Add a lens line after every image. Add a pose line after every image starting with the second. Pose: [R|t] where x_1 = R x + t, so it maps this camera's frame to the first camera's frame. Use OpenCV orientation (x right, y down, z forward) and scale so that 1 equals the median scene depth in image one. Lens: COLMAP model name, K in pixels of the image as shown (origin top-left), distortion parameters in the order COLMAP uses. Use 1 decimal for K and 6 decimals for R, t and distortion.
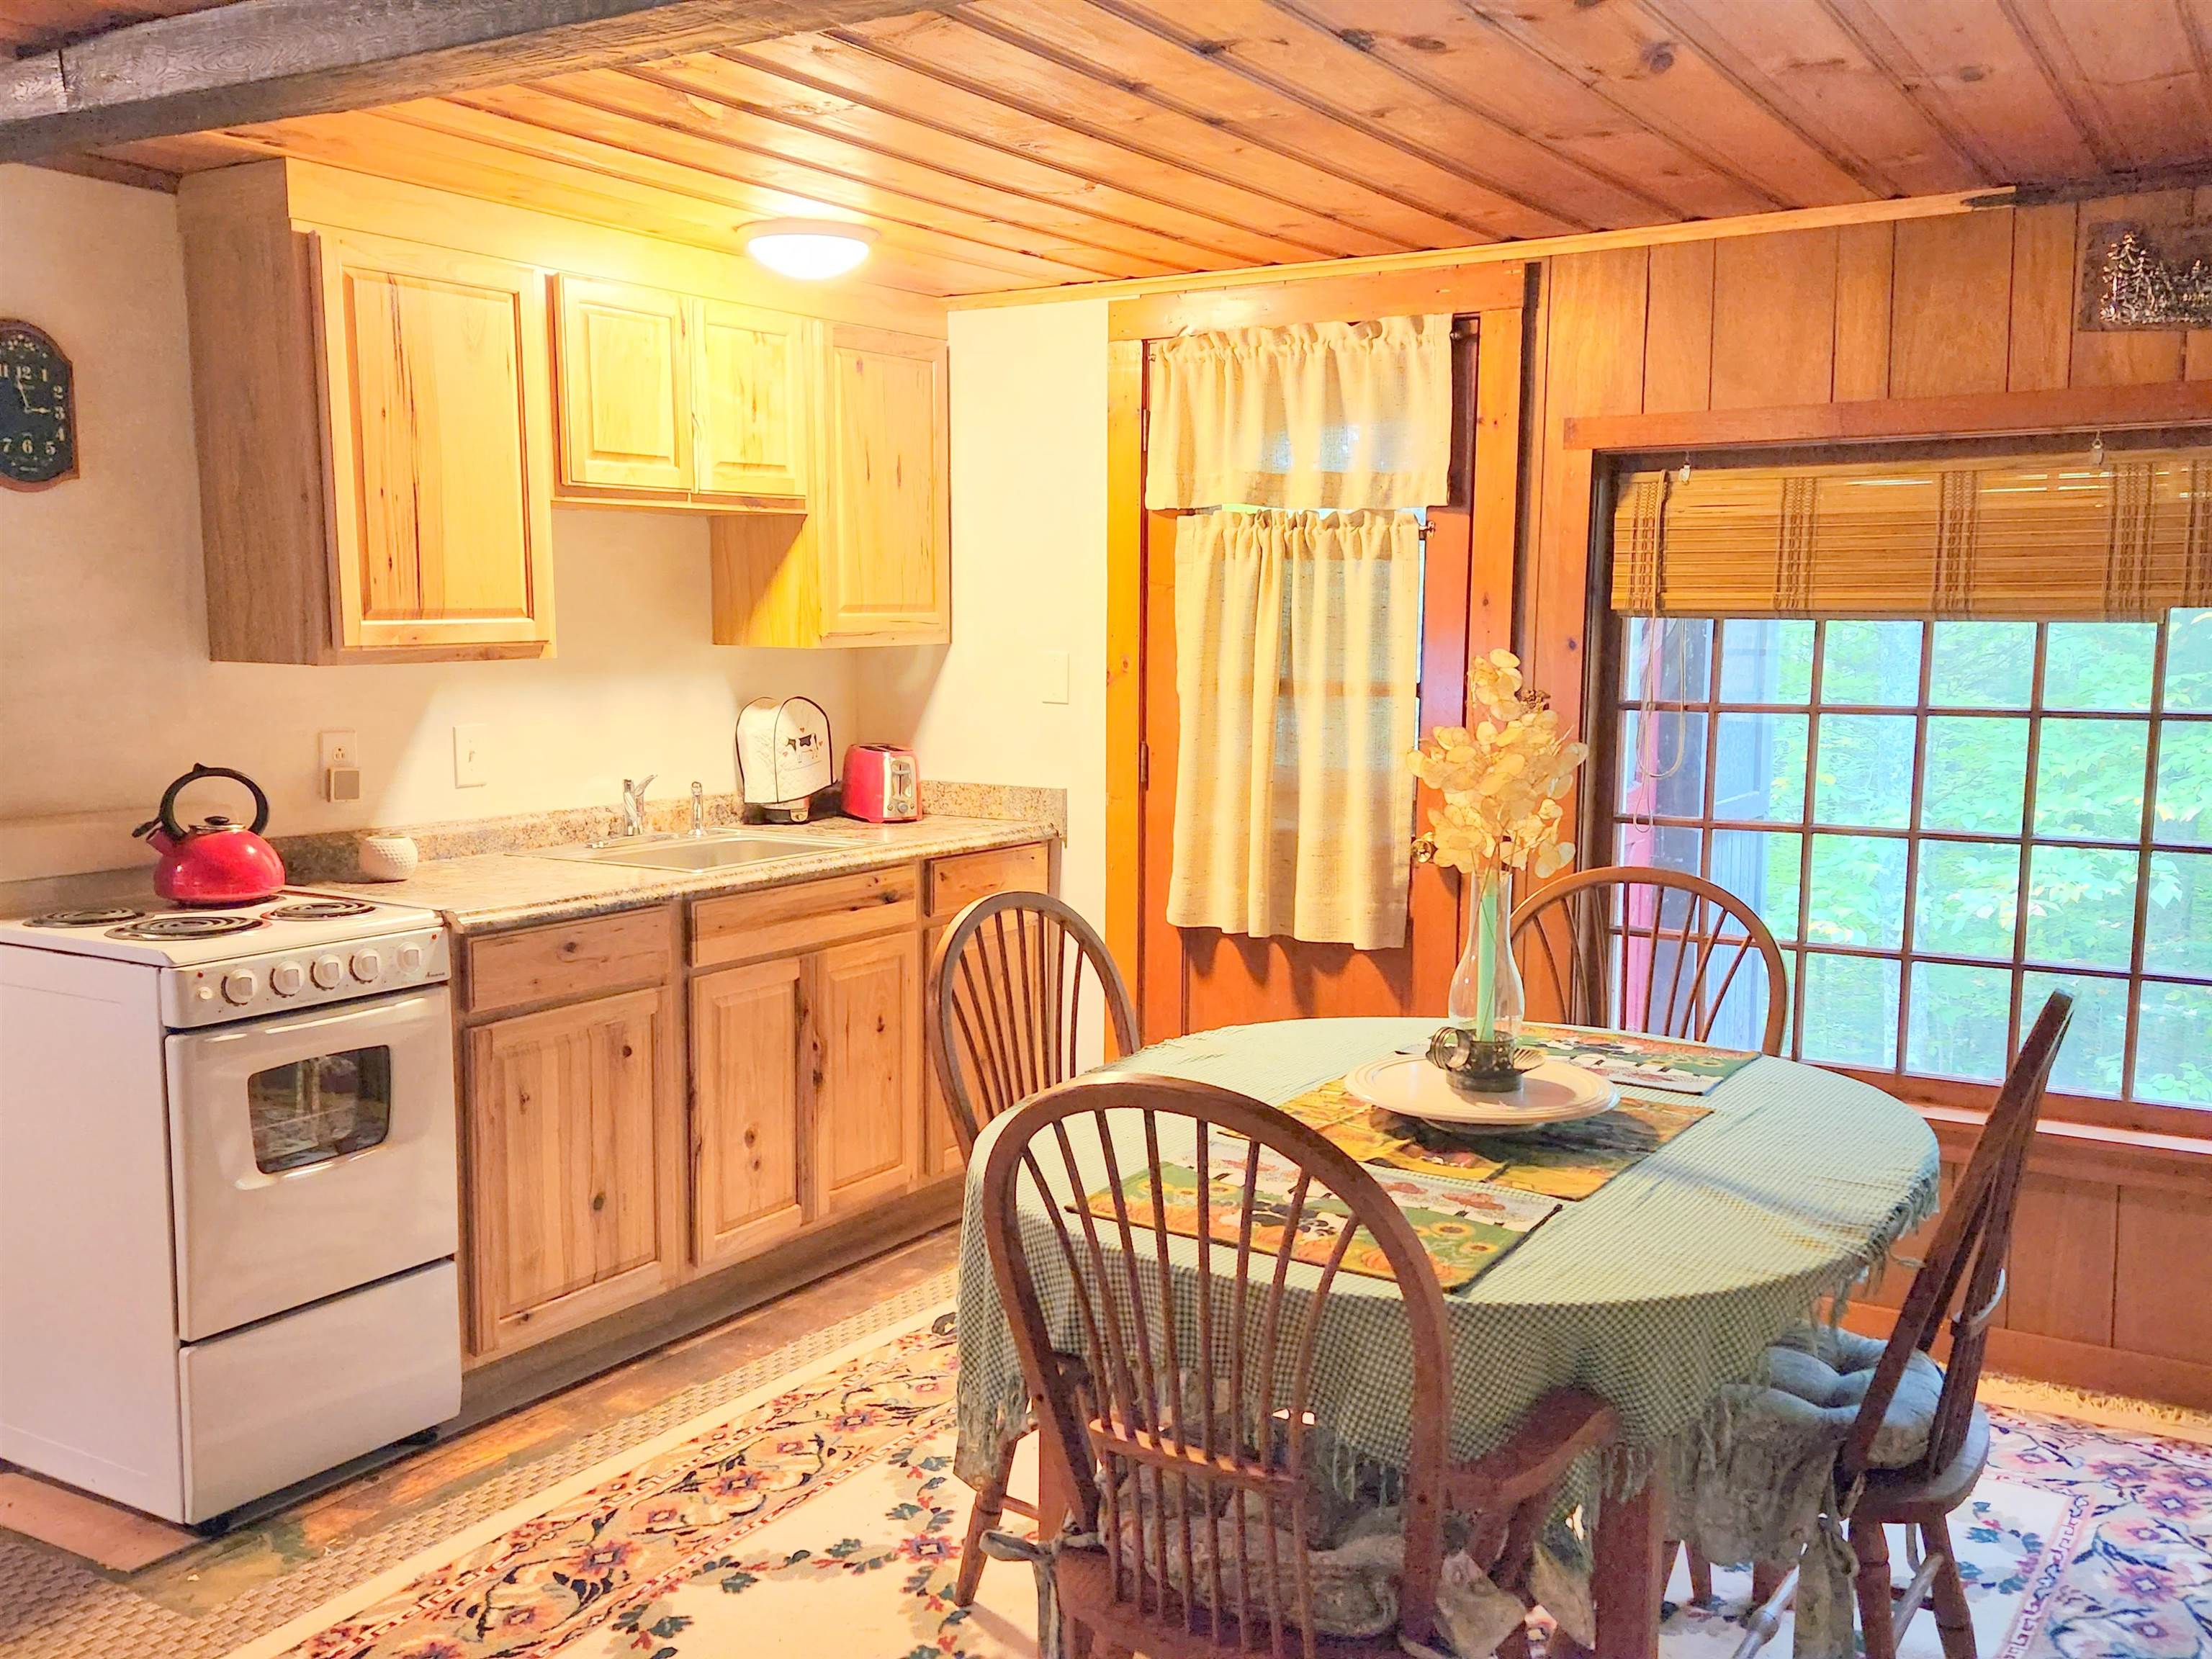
lens RADIAL K [[1948.1, 0, 1102.1], [0, 1948.1, 836.4], [0, 0, 1]] dist [0.021465, -0.000329]
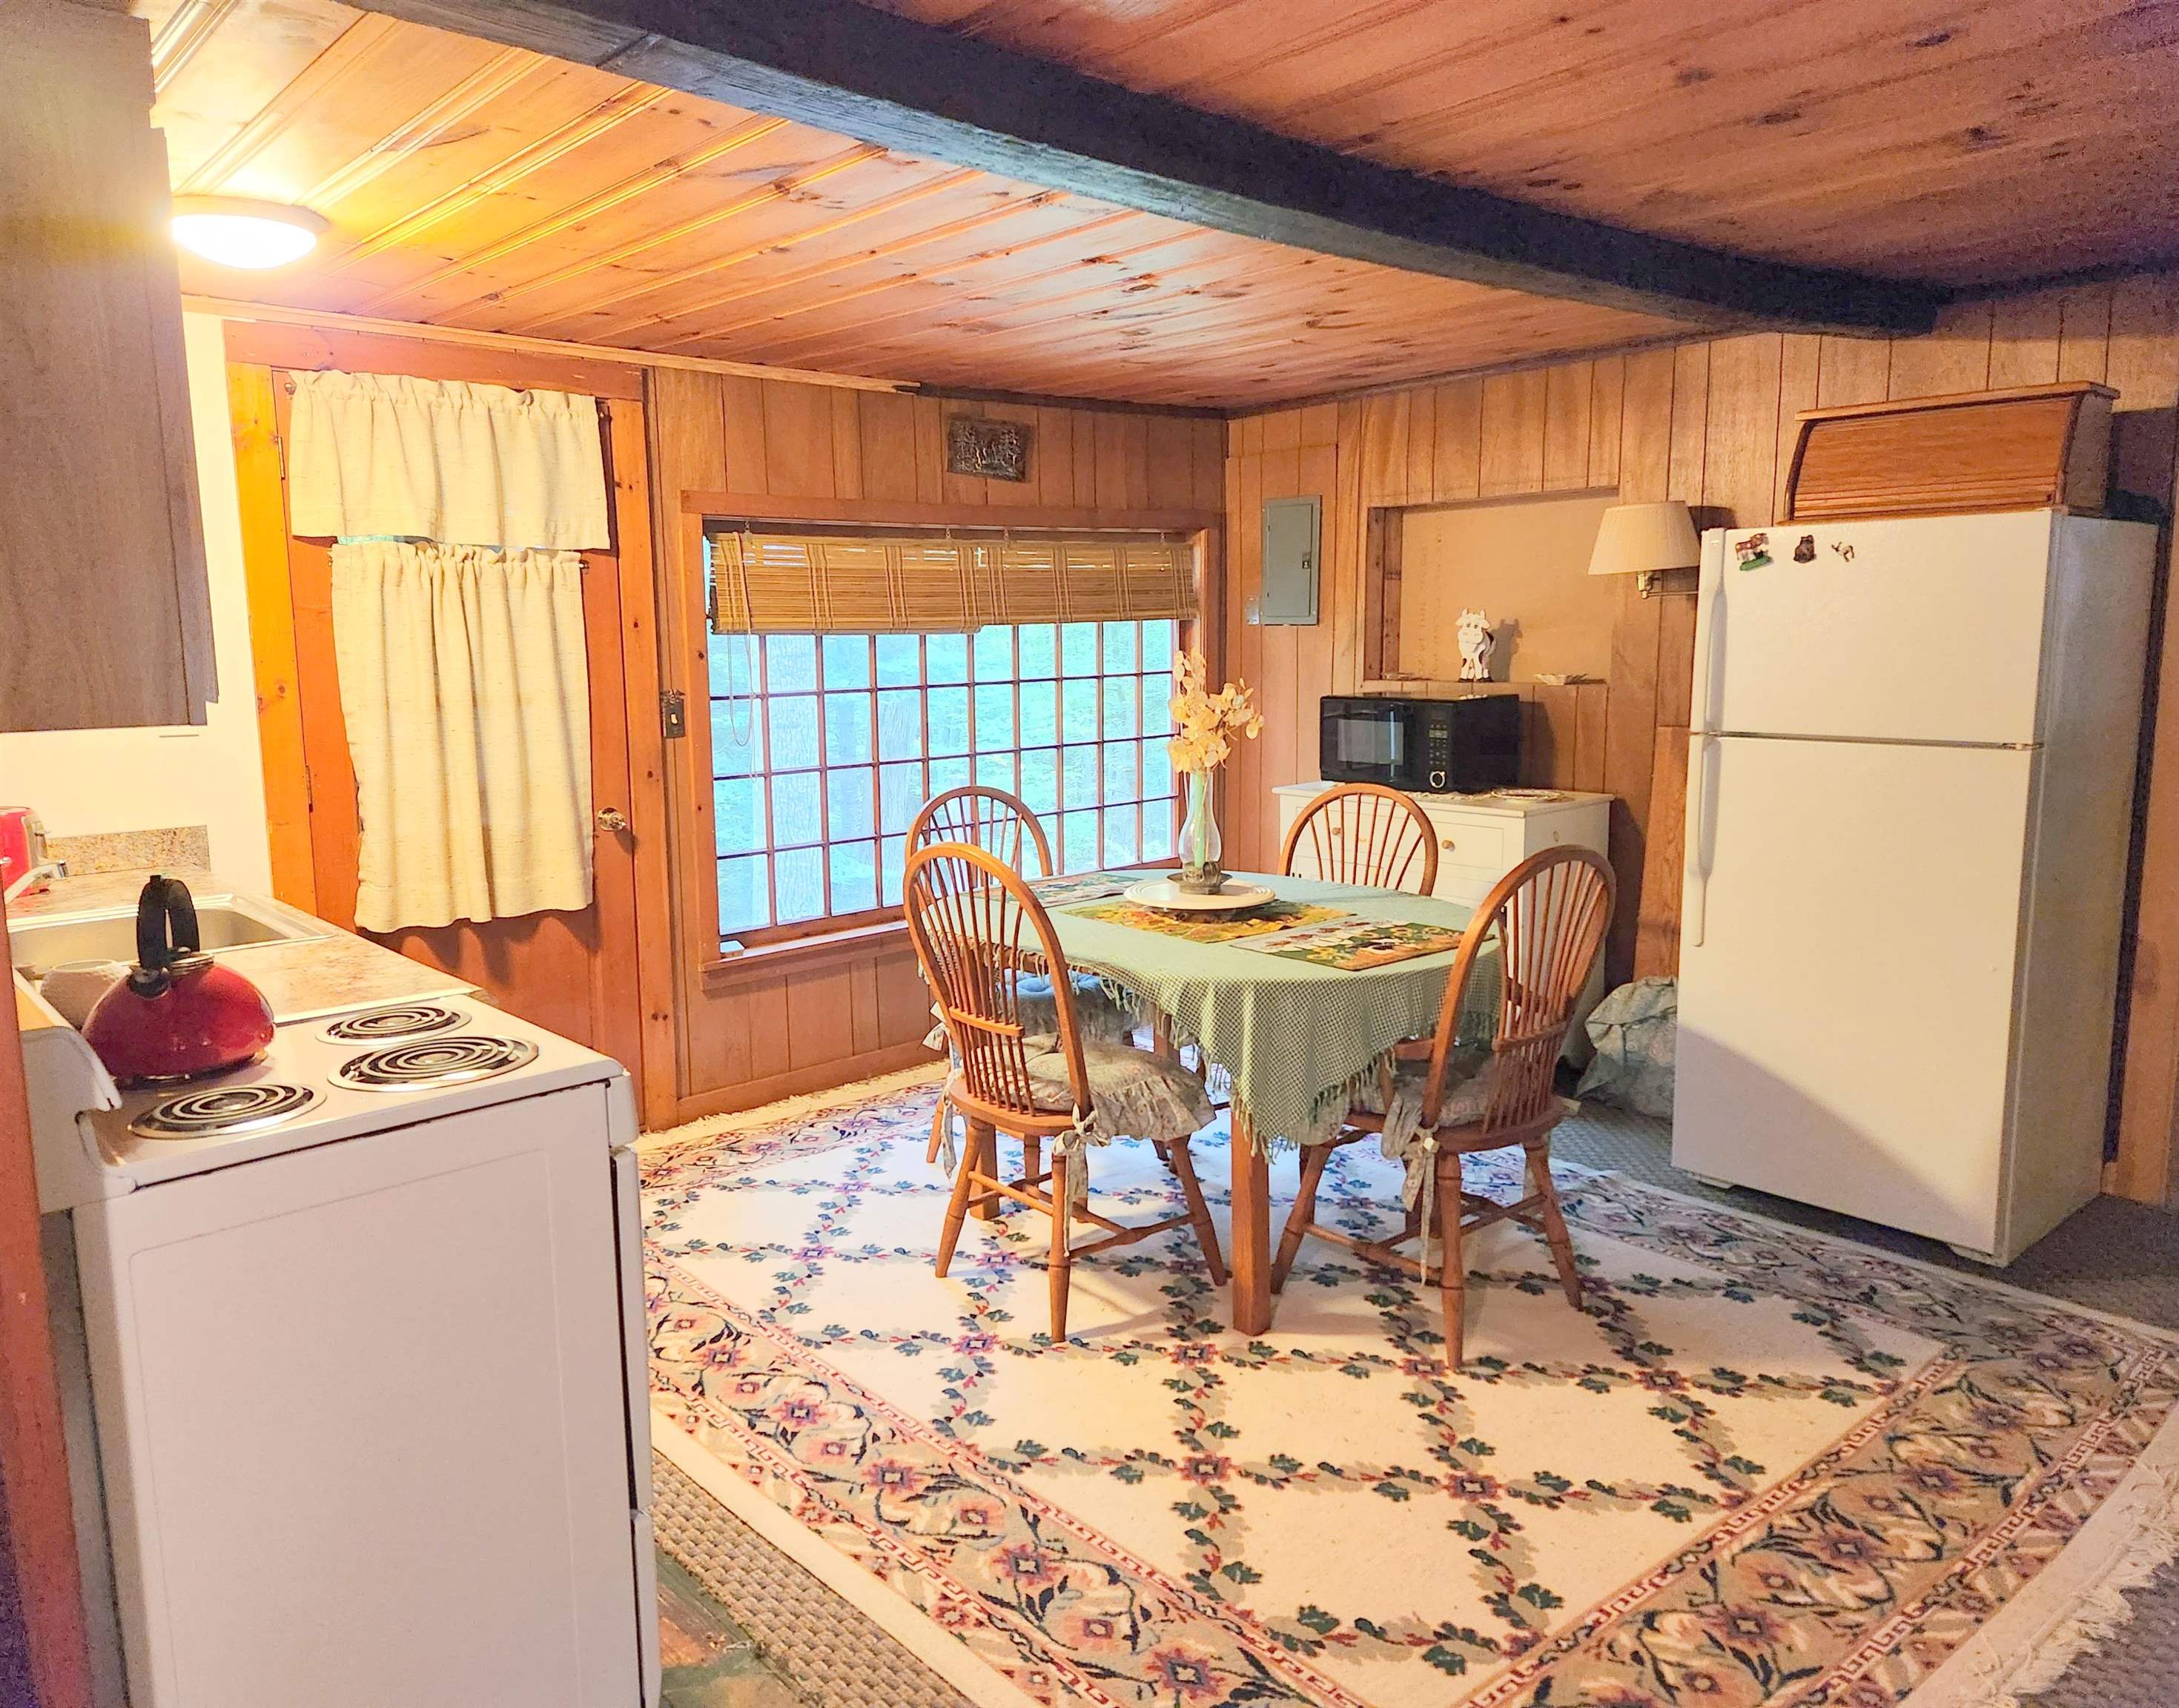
lens RADIAL K [[1535.0, 0, 1085.4], [0, 1535.0, 853.4], [0, 0, 1]] dist [-0.000142, -0.000528]
pose [[0.252133, -0.145344, 0.956715, -0.814270], [0.123598, 0.985396, 0.117128, -0.058665], [-0.959767, 0.088716, 0.266415, 0.502962]]
